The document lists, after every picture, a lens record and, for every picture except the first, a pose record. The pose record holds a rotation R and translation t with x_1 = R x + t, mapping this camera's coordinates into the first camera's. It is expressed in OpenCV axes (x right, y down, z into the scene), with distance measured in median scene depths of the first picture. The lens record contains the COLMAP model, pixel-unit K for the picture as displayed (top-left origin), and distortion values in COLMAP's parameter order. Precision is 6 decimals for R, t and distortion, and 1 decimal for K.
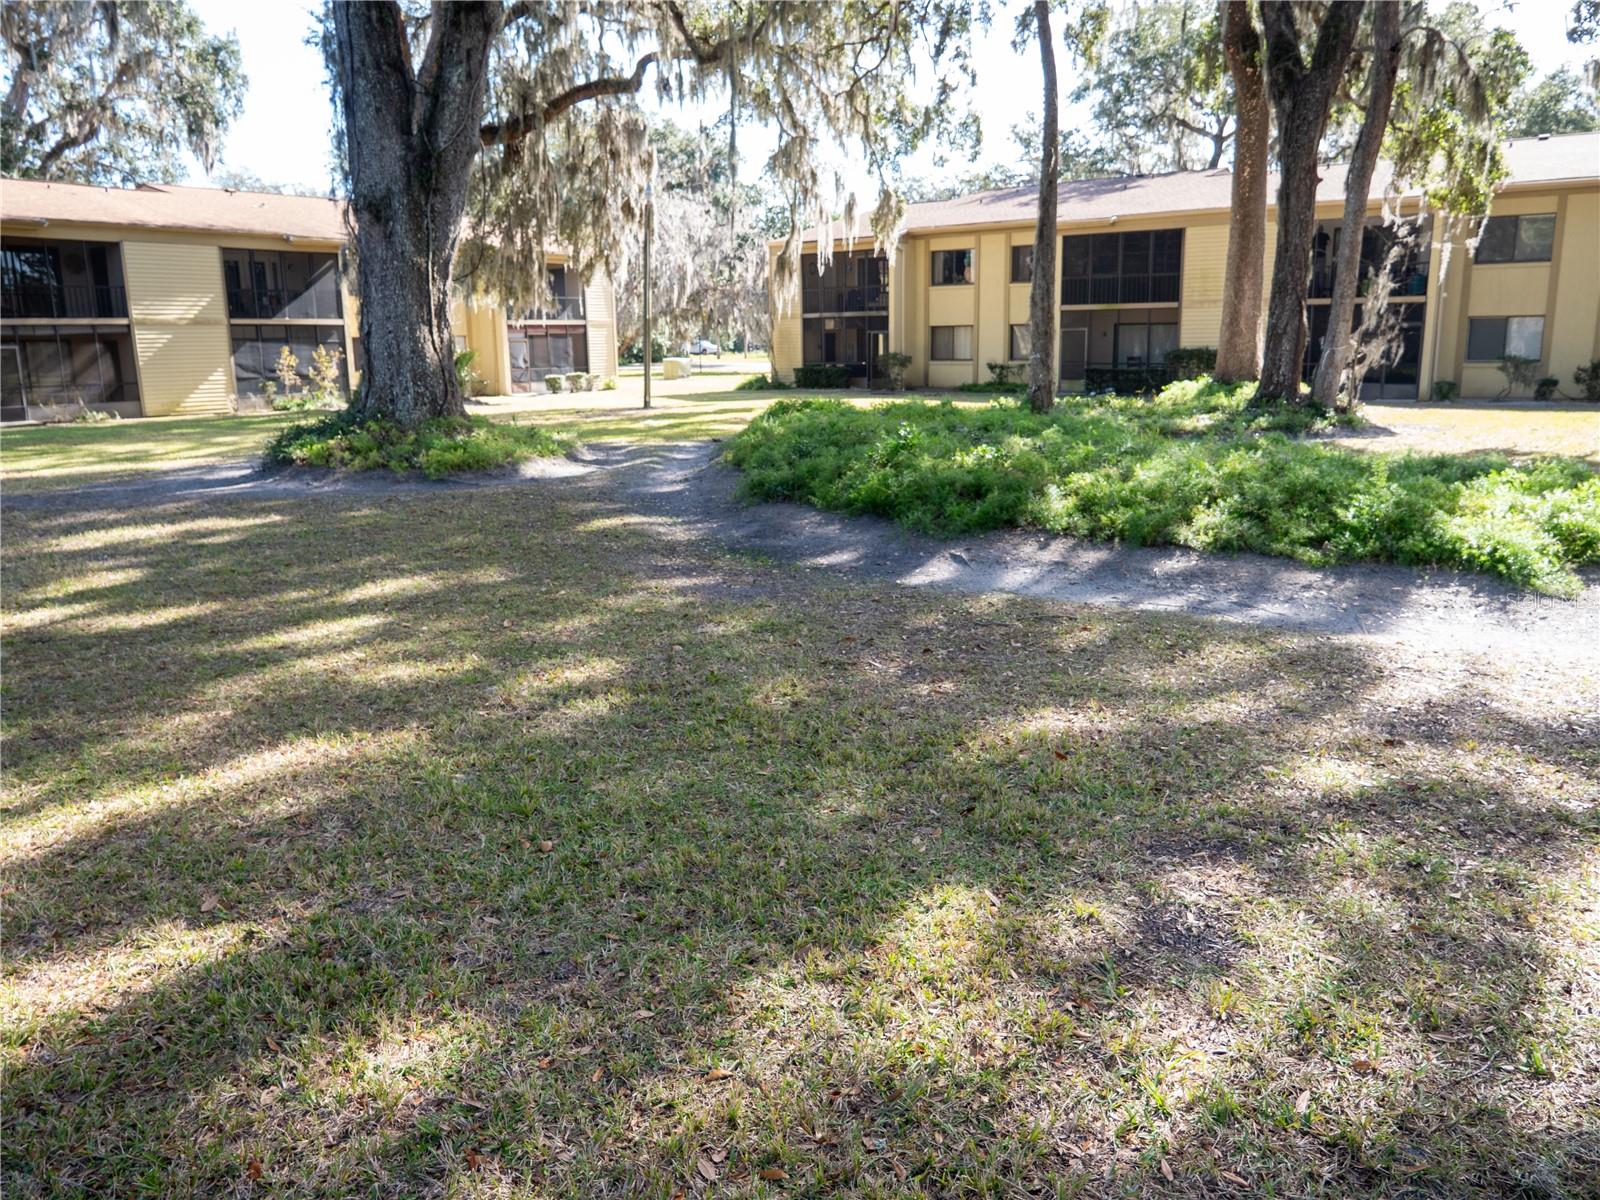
lens RADIAL K [[1152.5, 0, 801.5], [0, 1152.5, 601.1], [0, 0, 1]] dist [-0.058583, 0.028126]
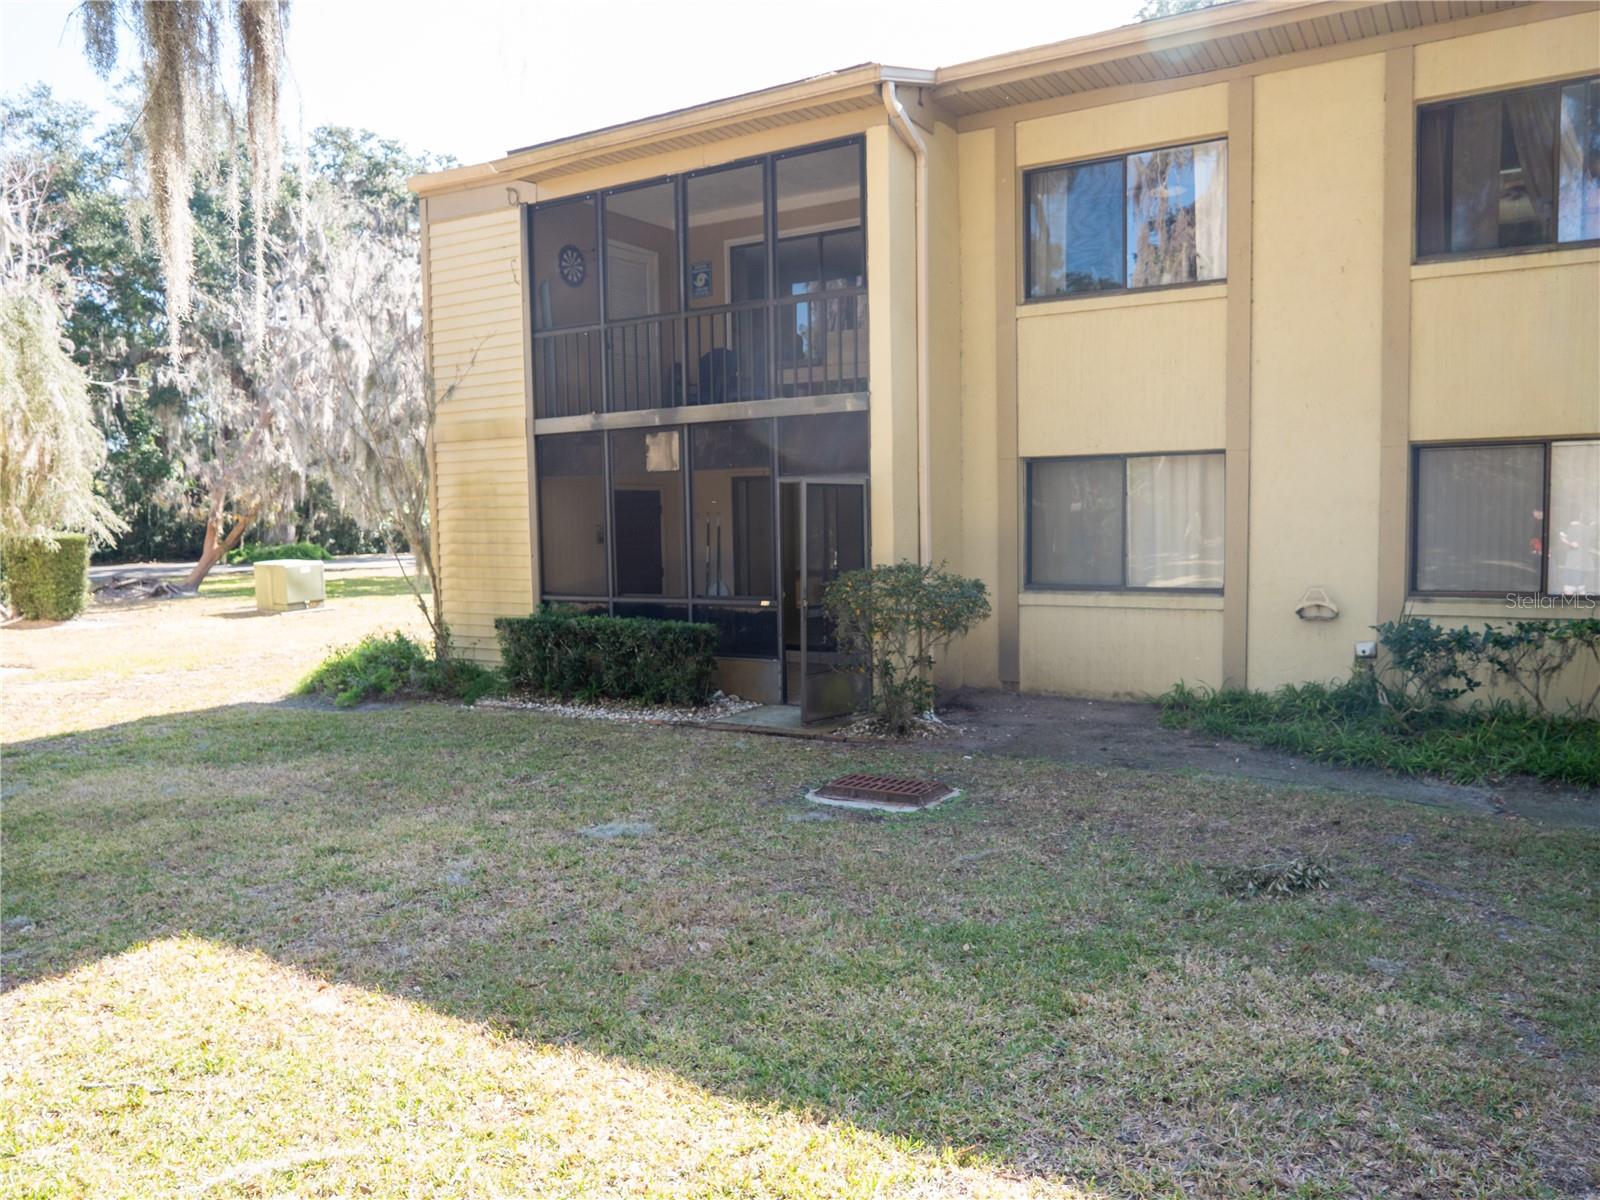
lens RADIAL K [[1152.5, 0, 801.5], [0, 1152.5, 601.1], [0, 0, 1]] dist [-0.058583, 0.028126]
pose [[0.992474, -0.020601, 0.120710, 0.032442], [0.036362, 0.990865, -0.129862, -0.176272], [-0.116932, 0.133274, 0.984157, 0.758235]]
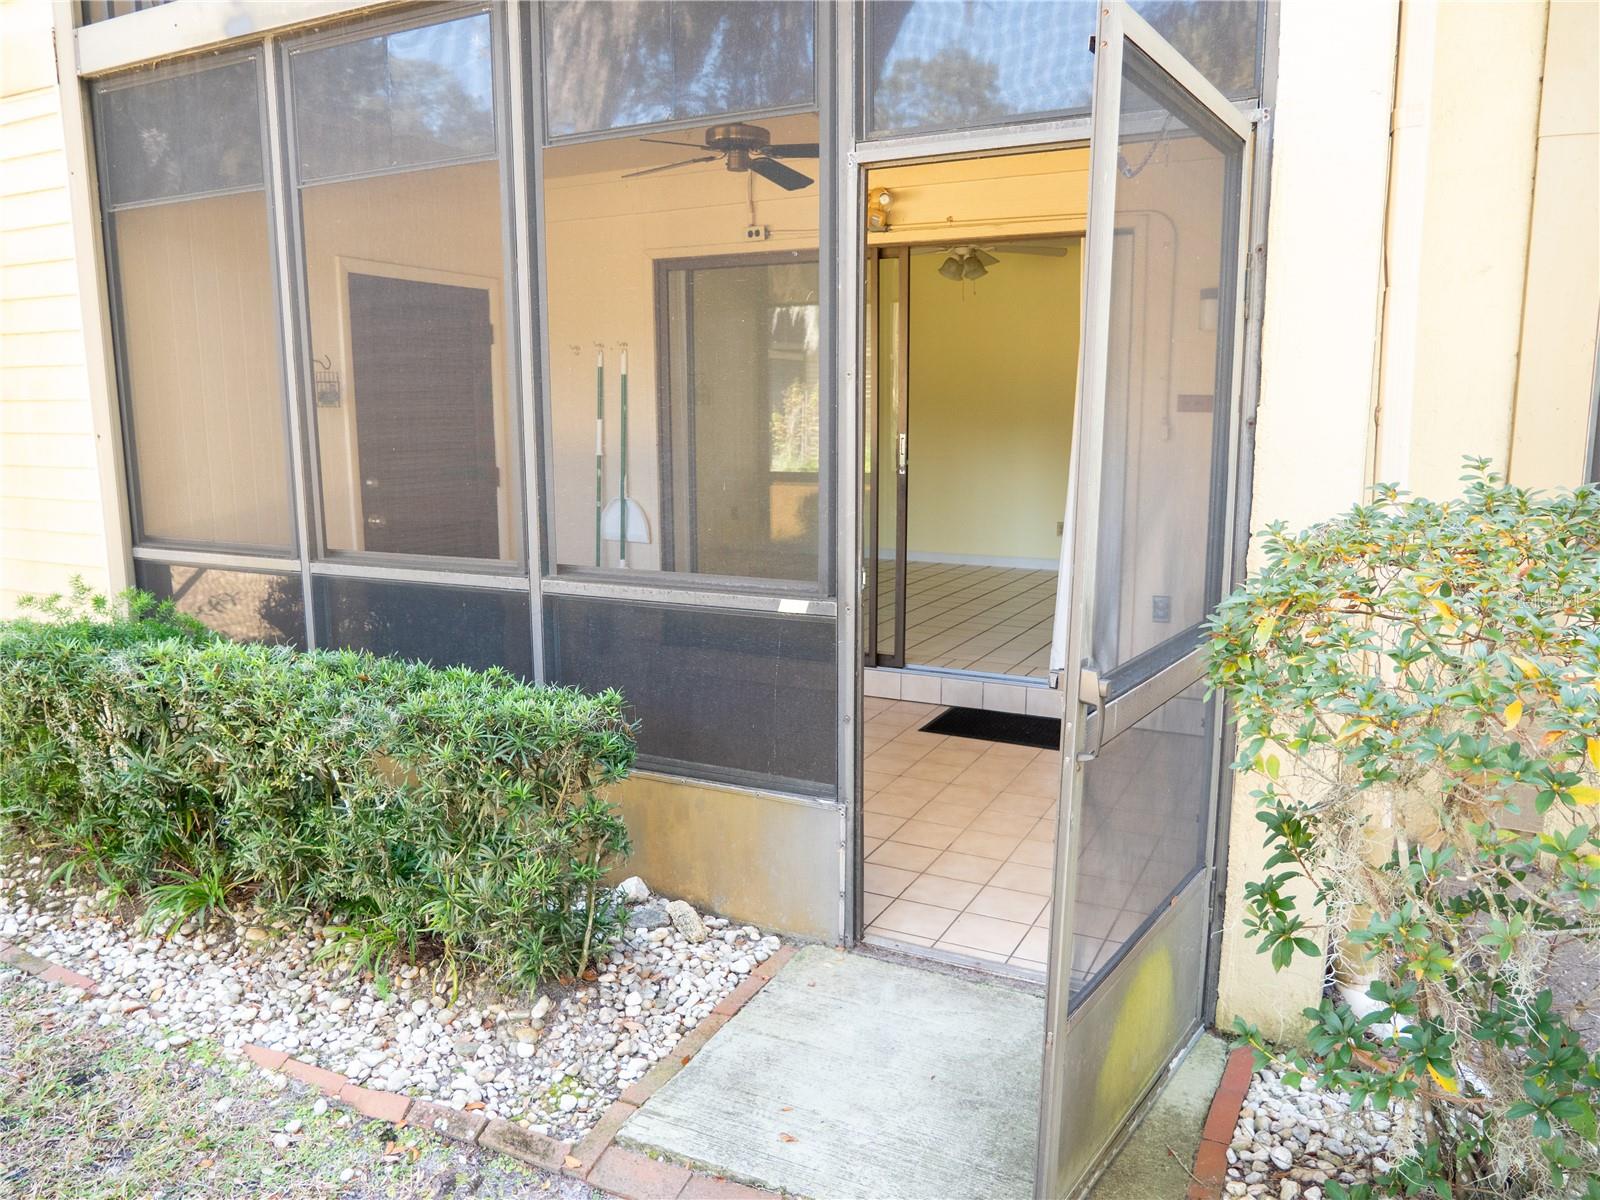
lens RADIAL K [[1152.5, 0, 801.5], [0, 1152.5, 601.1], [0, 0, 1]] dist [-0.058583, 0.028126]
pose [[0.980009, -0.032831, 0.196227, 0.041360], [0.039826, 0.998700, -0.031807, -0.206752], [-0.194927, 0.038987, 0.980043, 0.936118]]
